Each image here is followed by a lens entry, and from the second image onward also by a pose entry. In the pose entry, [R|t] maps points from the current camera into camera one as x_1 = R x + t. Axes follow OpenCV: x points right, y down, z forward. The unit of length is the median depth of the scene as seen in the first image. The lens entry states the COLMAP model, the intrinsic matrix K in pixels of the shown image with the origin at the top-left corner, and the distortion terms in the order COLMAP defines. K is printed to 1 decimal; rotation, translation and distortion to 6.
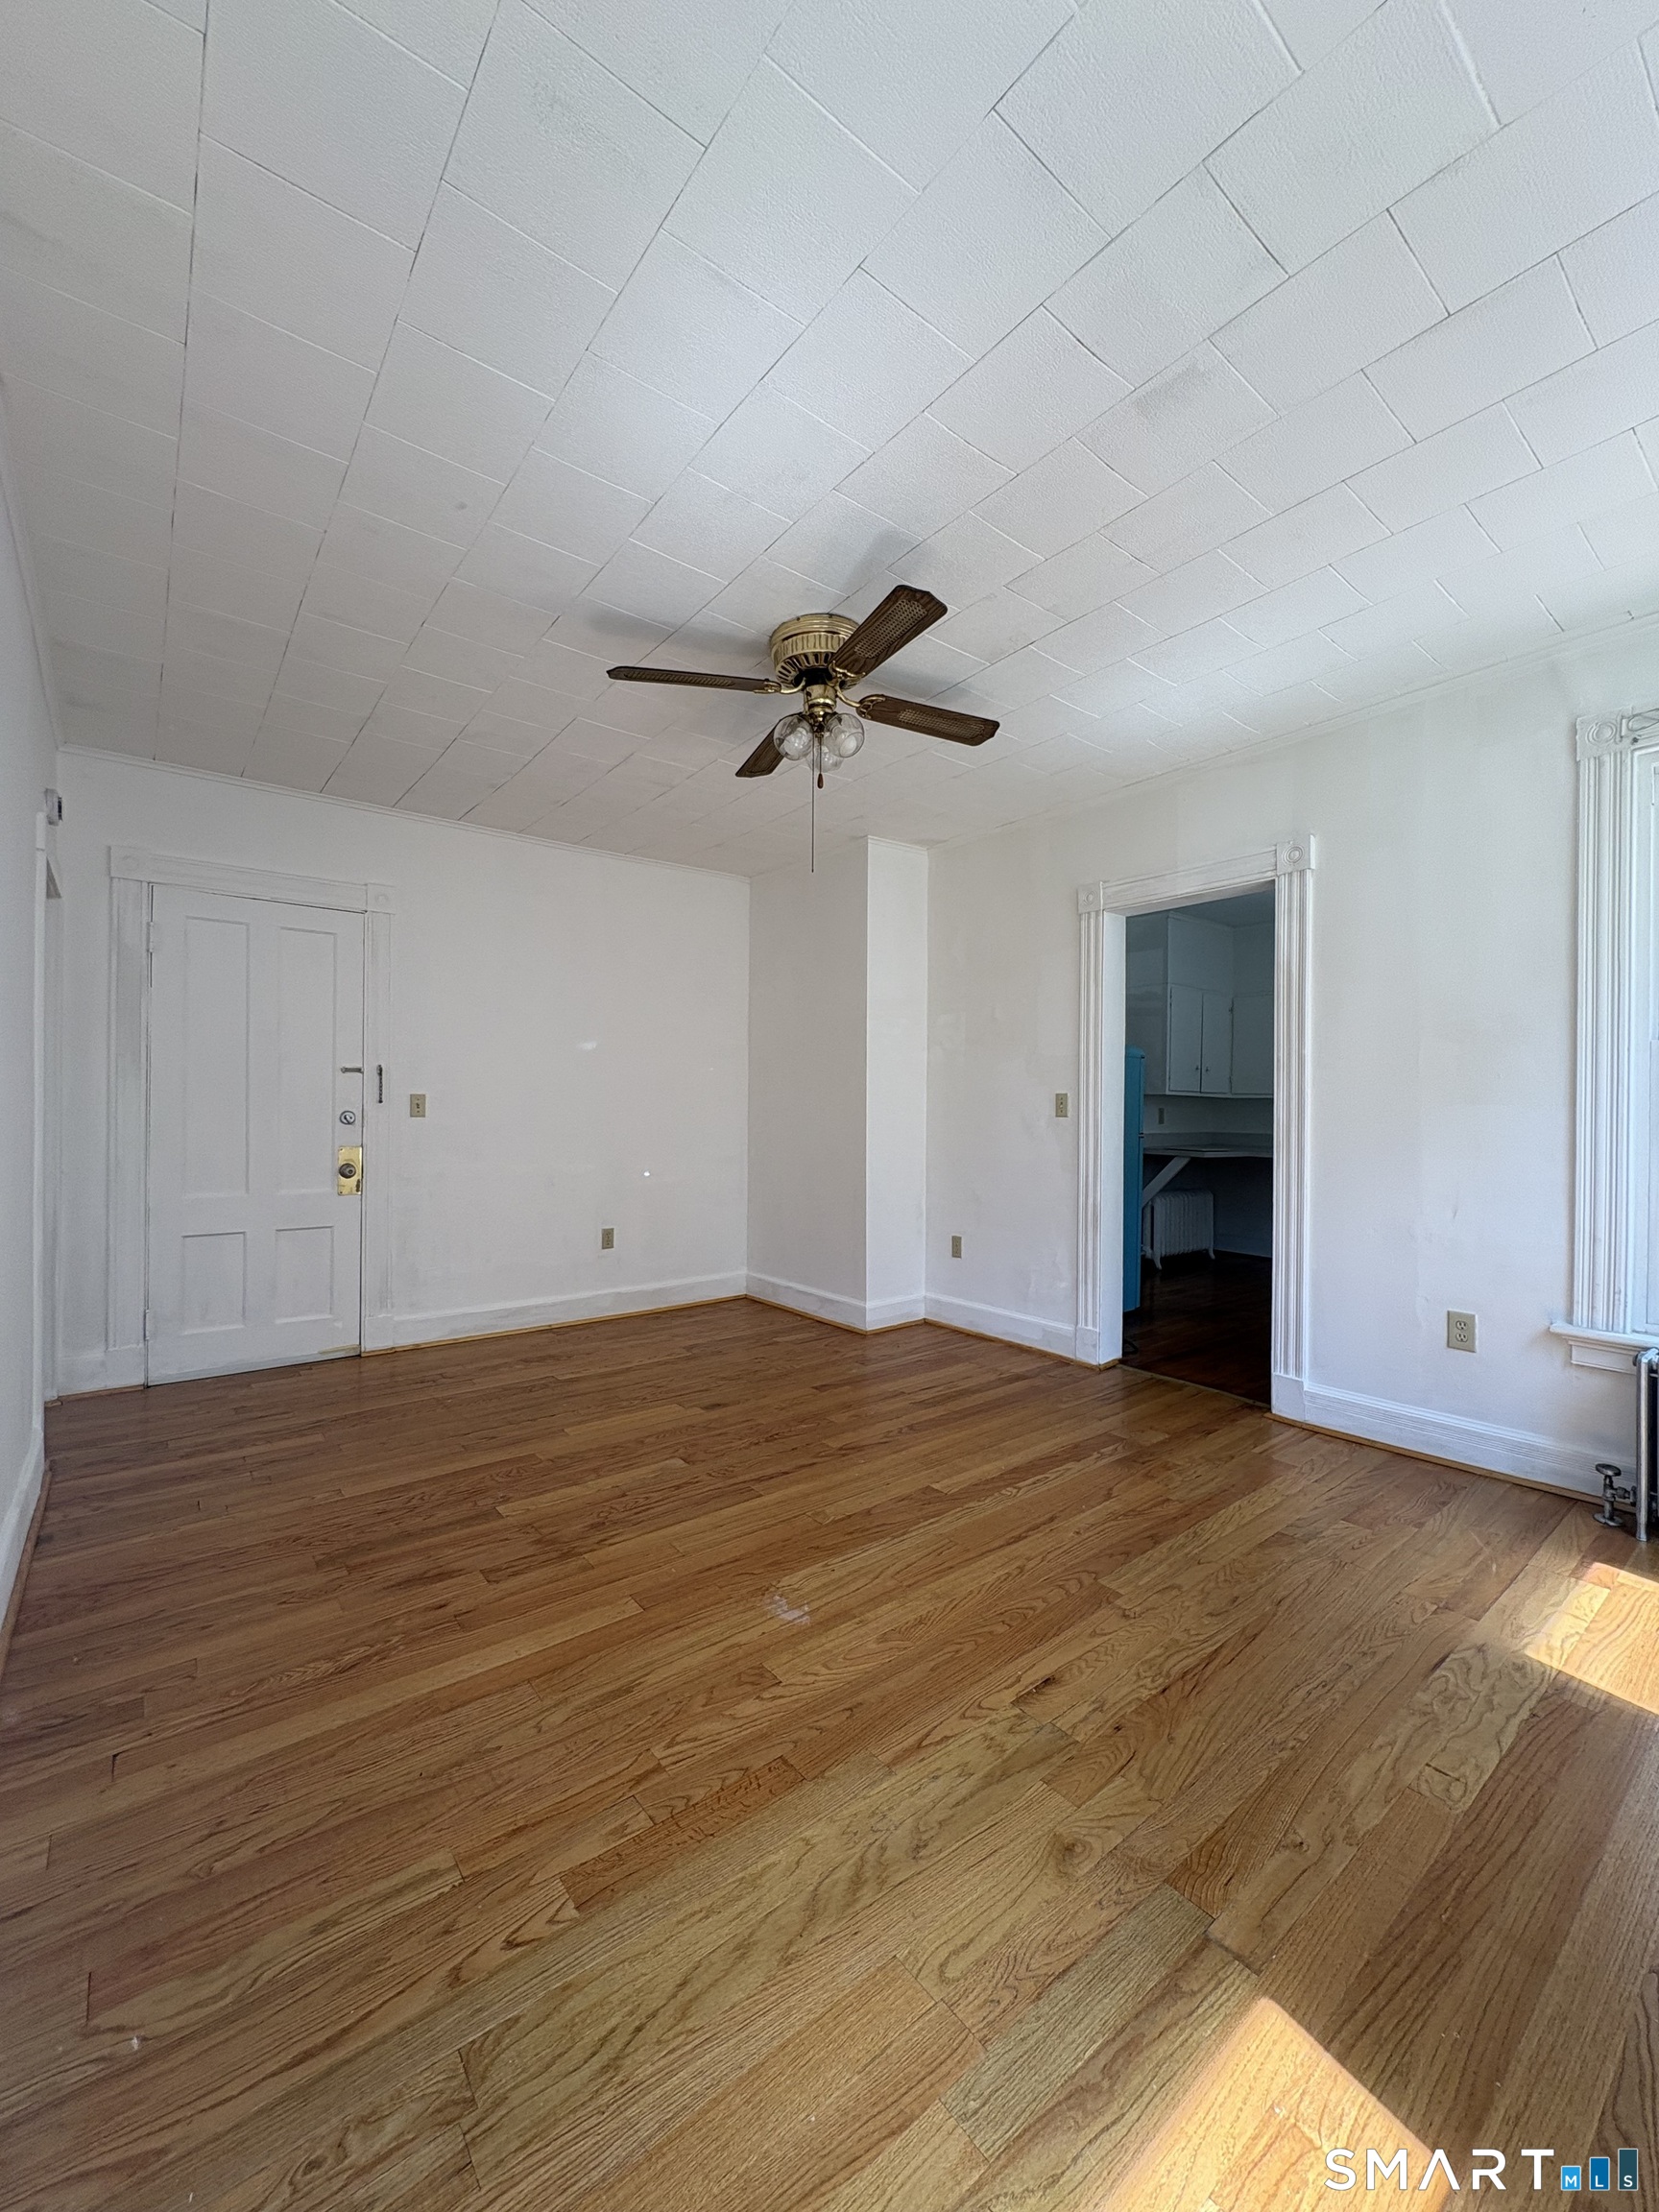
lens RADIAL K [[880.3, 0, 830.5], [0, 880.3, 1108.0], [0, 0, 1]] dist [0.000855, 0.000150]
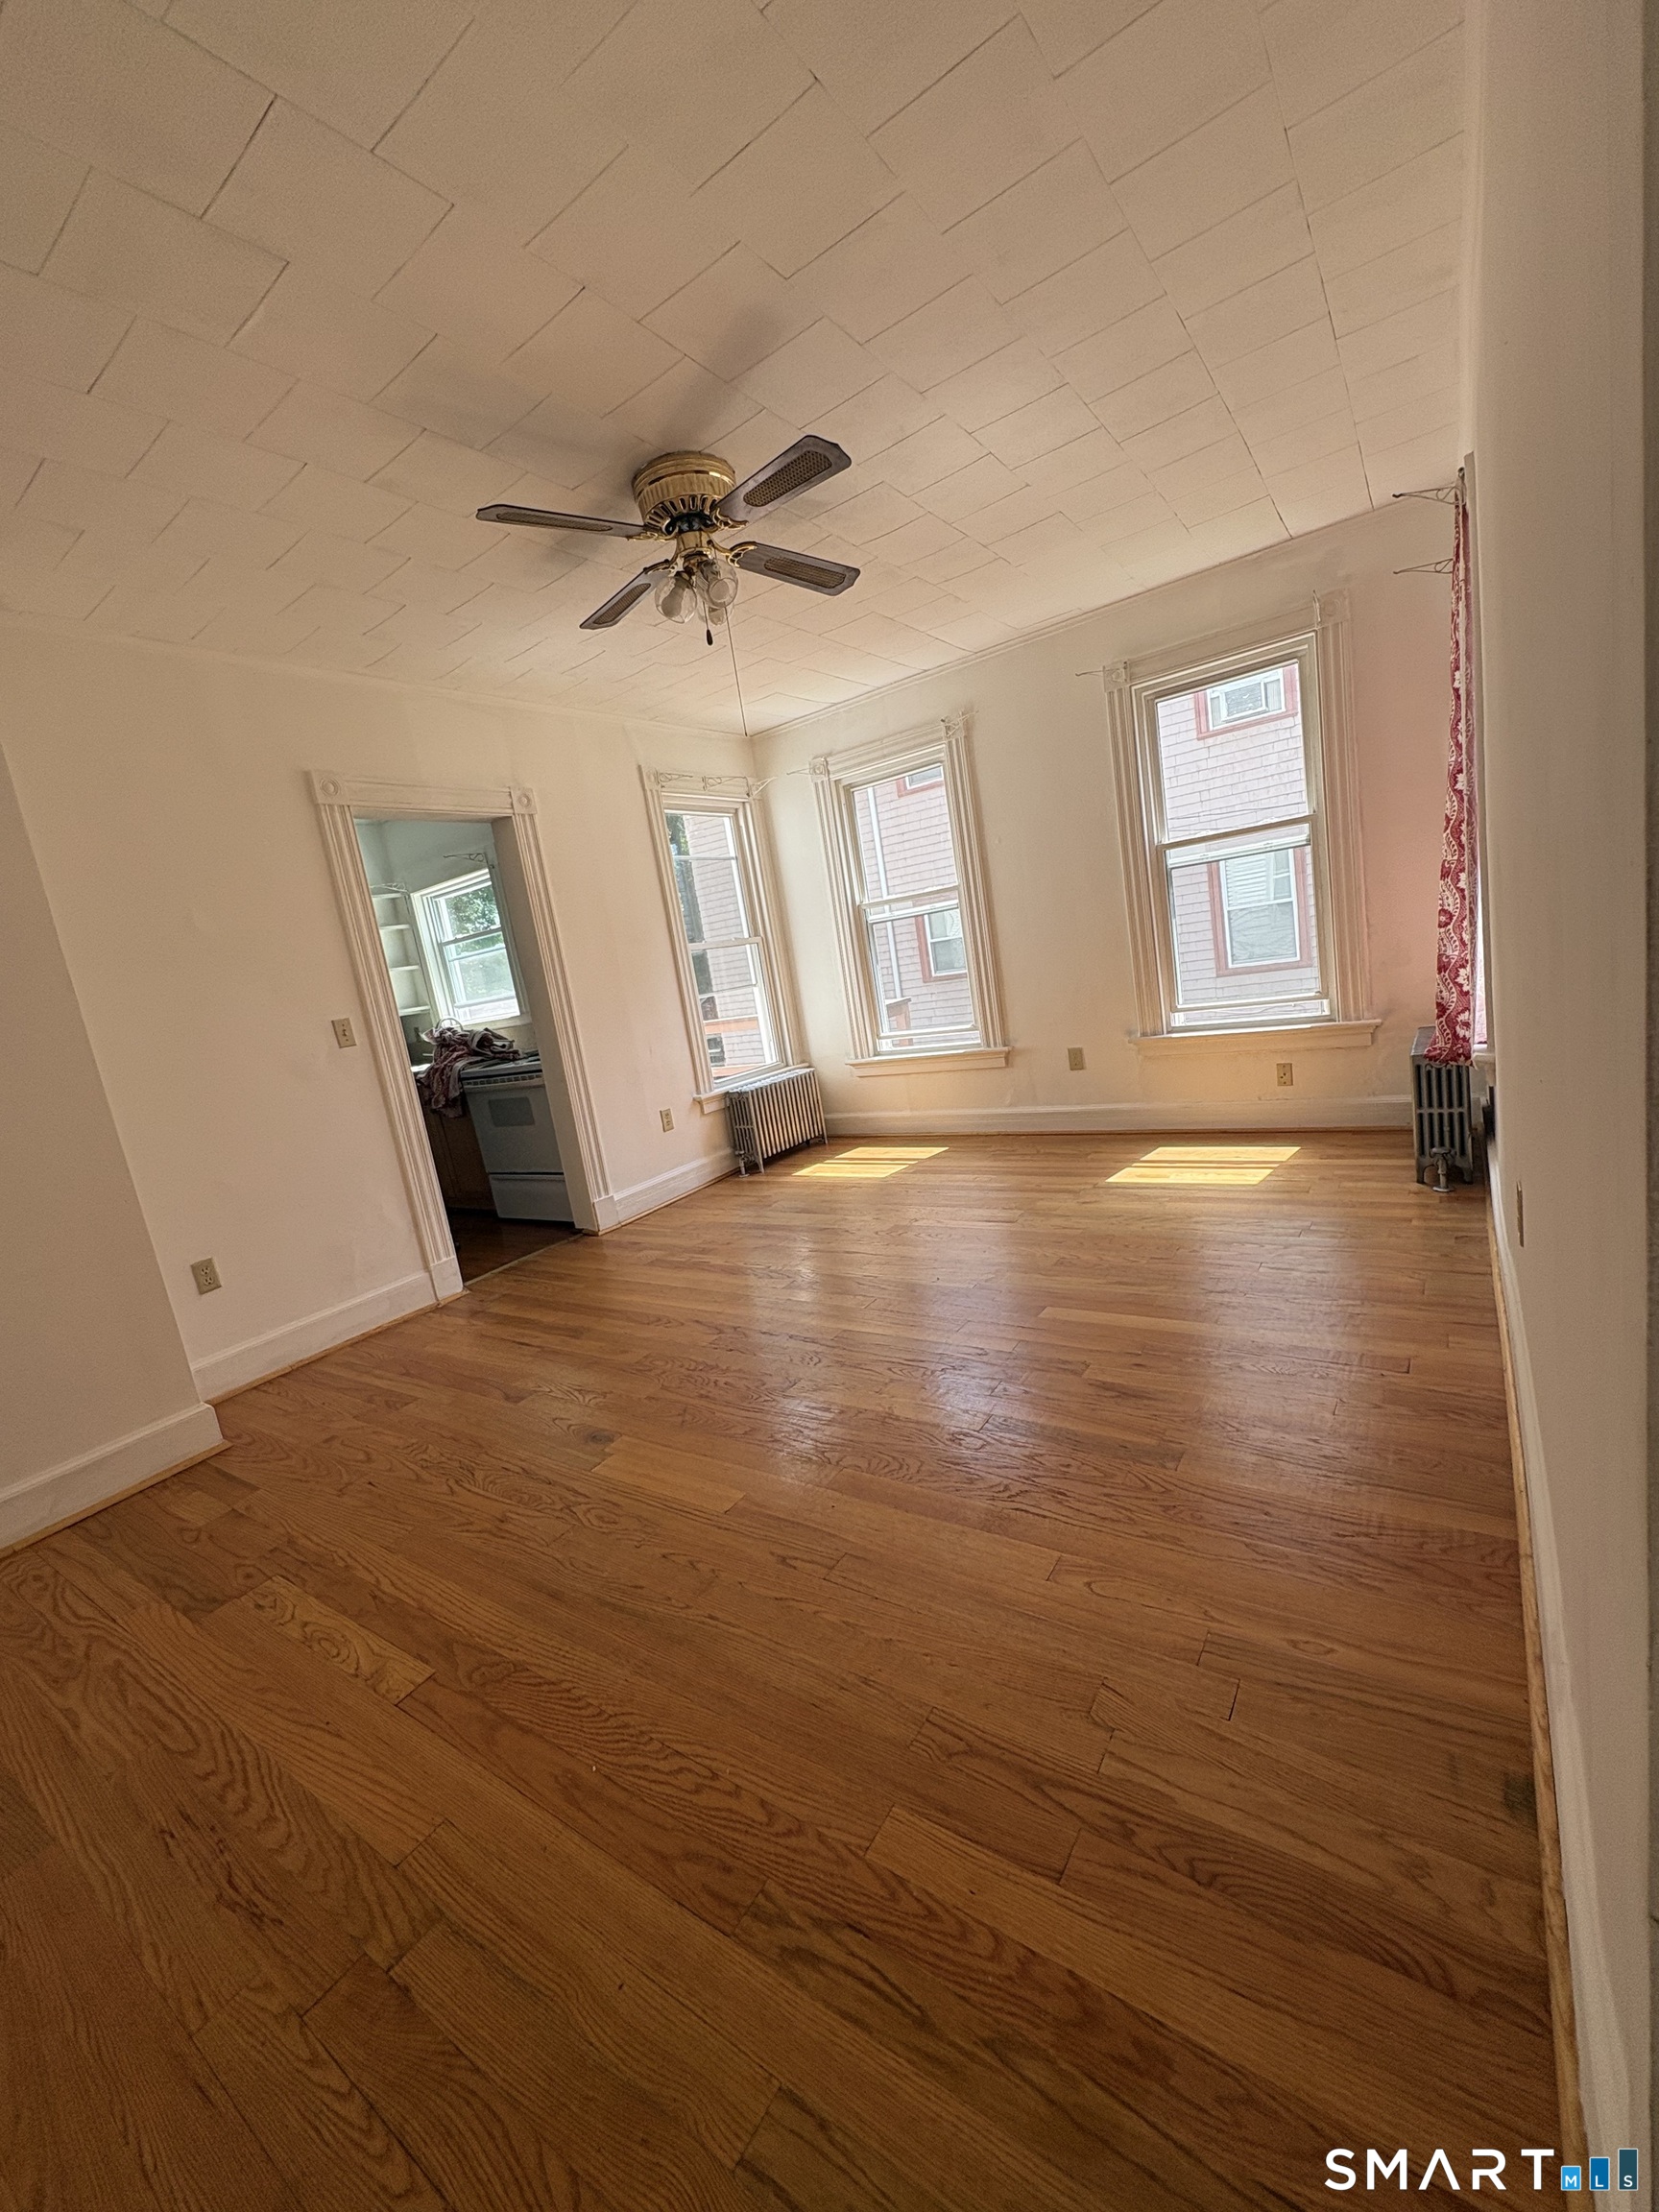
lens RADIAL K [[880.3, 0, 830.5], [0, 880.3, 1108.0], [0, 0, 1]] dist [0.000855, 0.000150]
pose [[-0.286353, -0.121902, 0.950338, -0.708187], [0.155636, 0.972782, 0.171677, -0.005443], [-0.945399, 0.197067, -0.259586, 0.832628]]
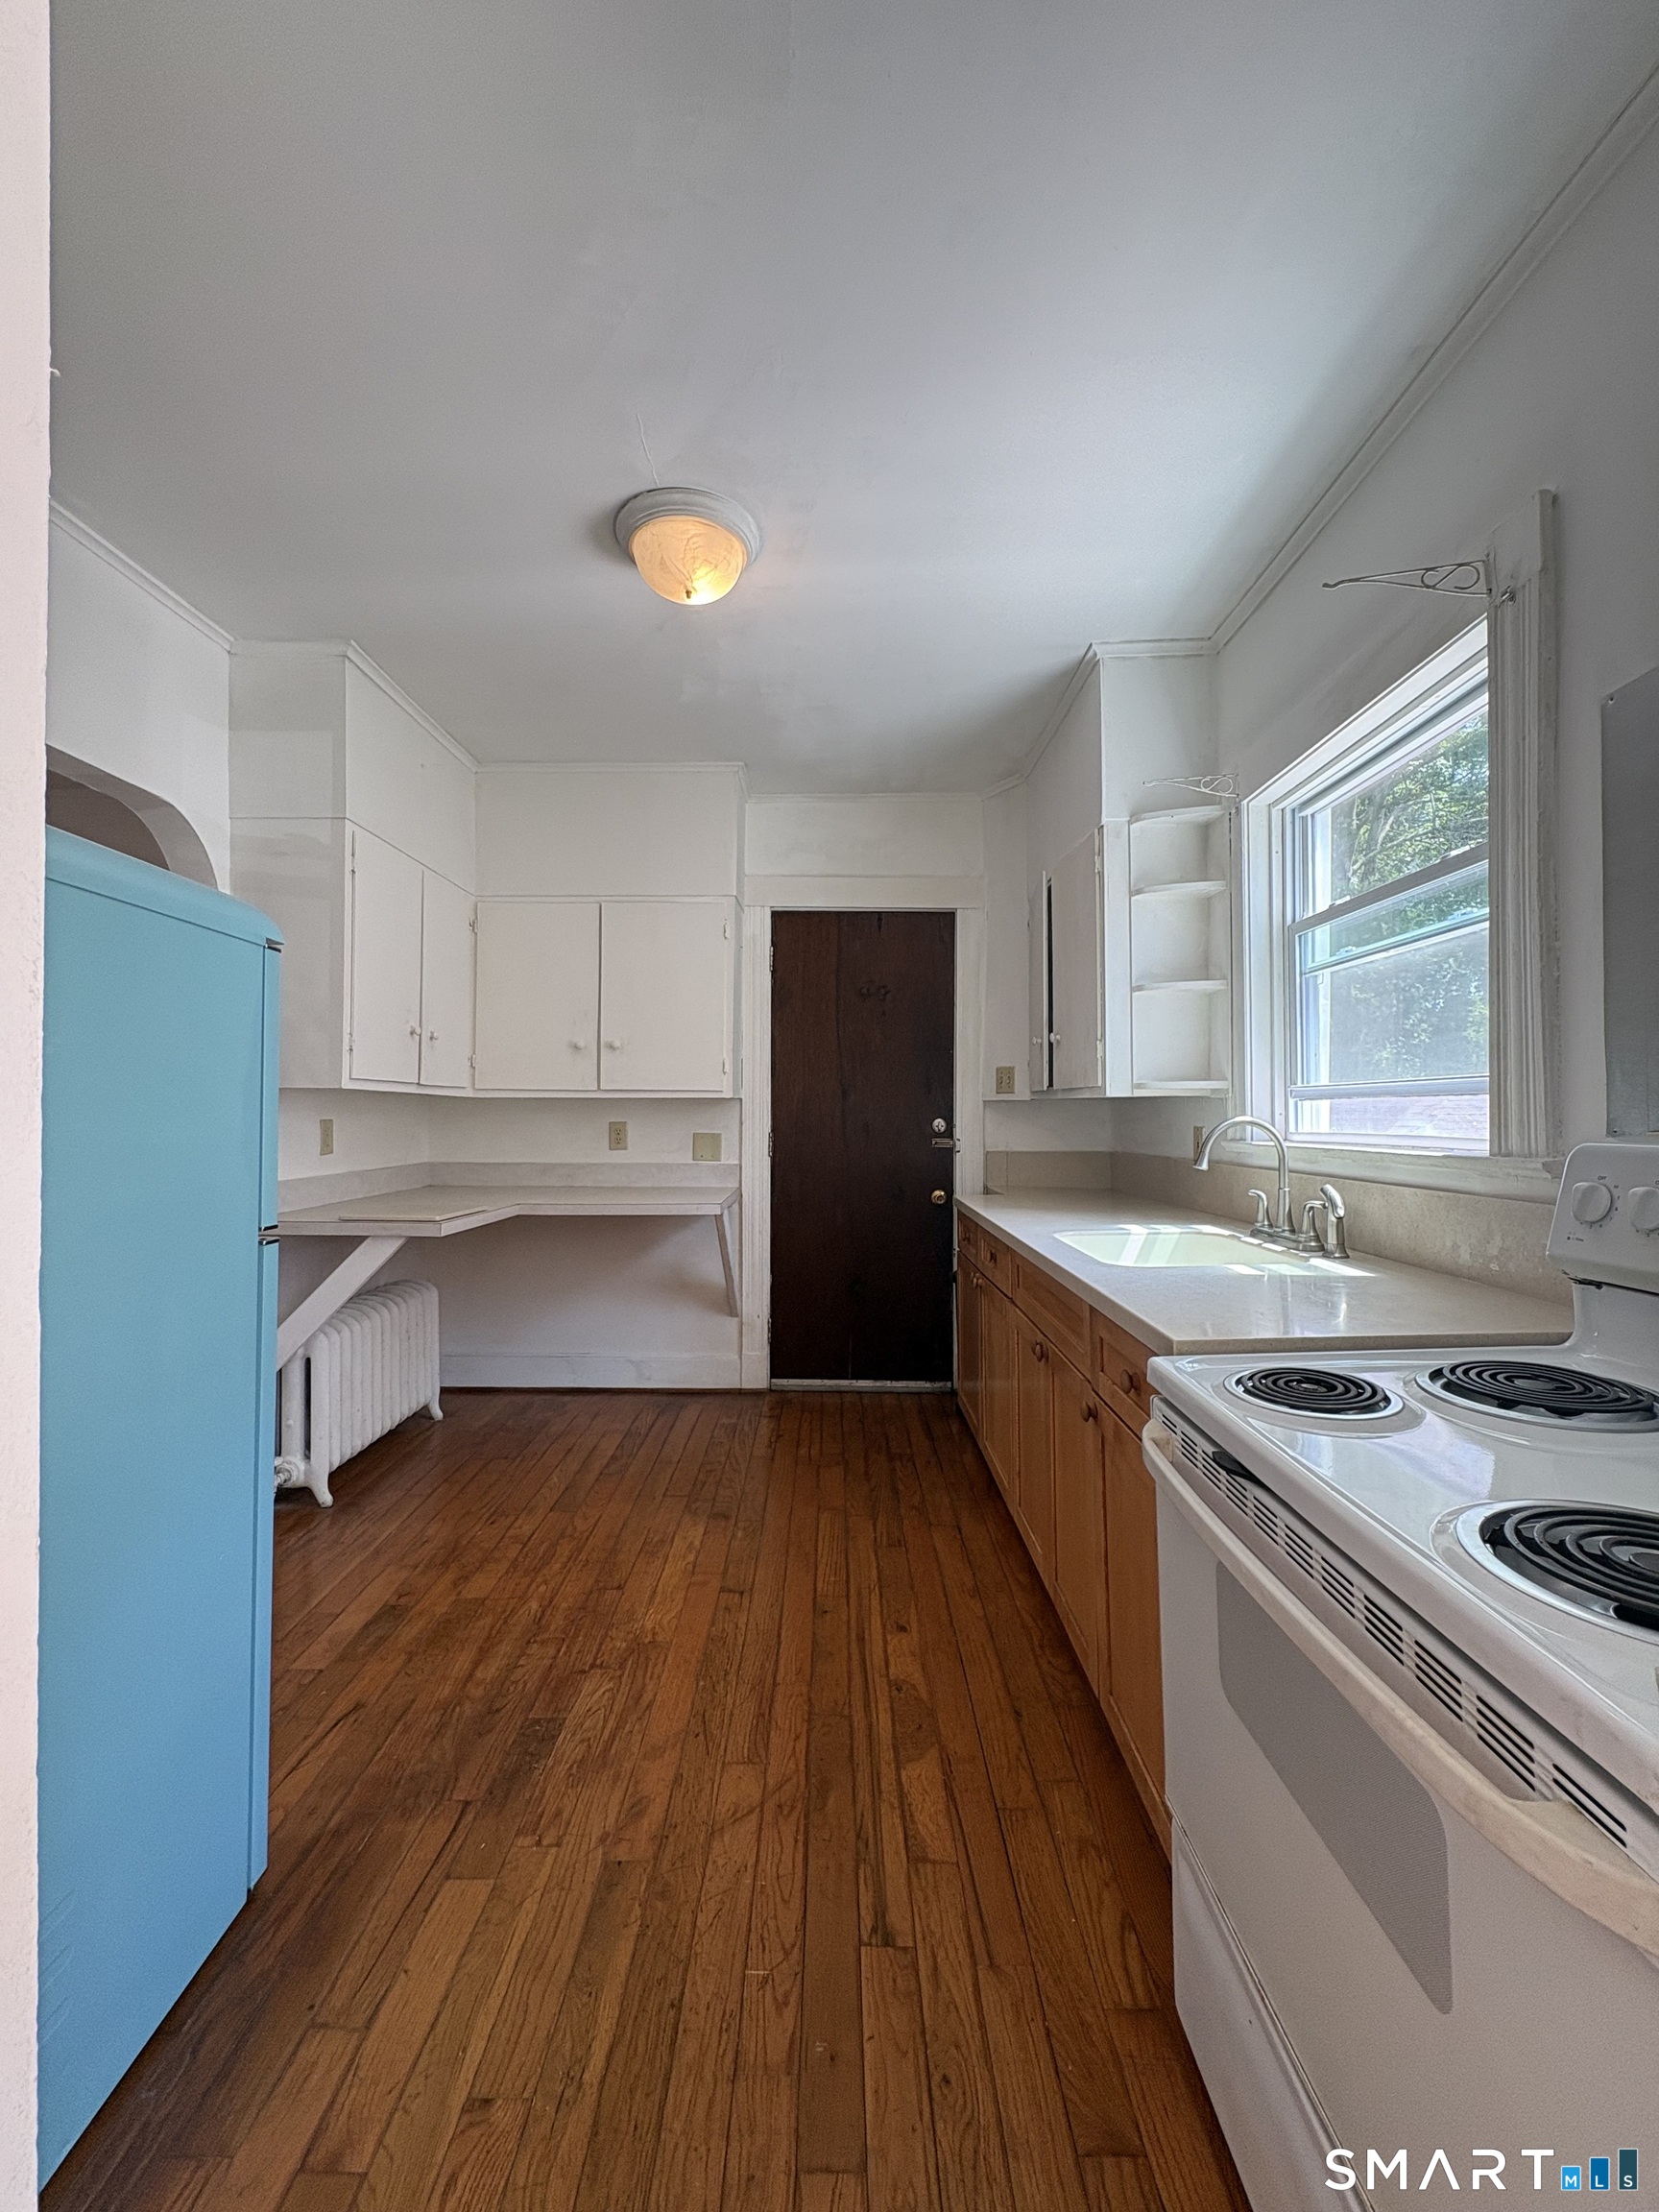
lens RADIAL K [[880.3, 0, 830.5], [0, 880.3, 1108.0], [0, 0, 1]] dist [0.000855, 0.000150]
pose [[0.625915, -0.000709, 0.779891, 0.320025], [0.005297, 0.999980, -0.003342, -0.004891], [-0.779873, 0.006223, 0.625907, 0.891996]]
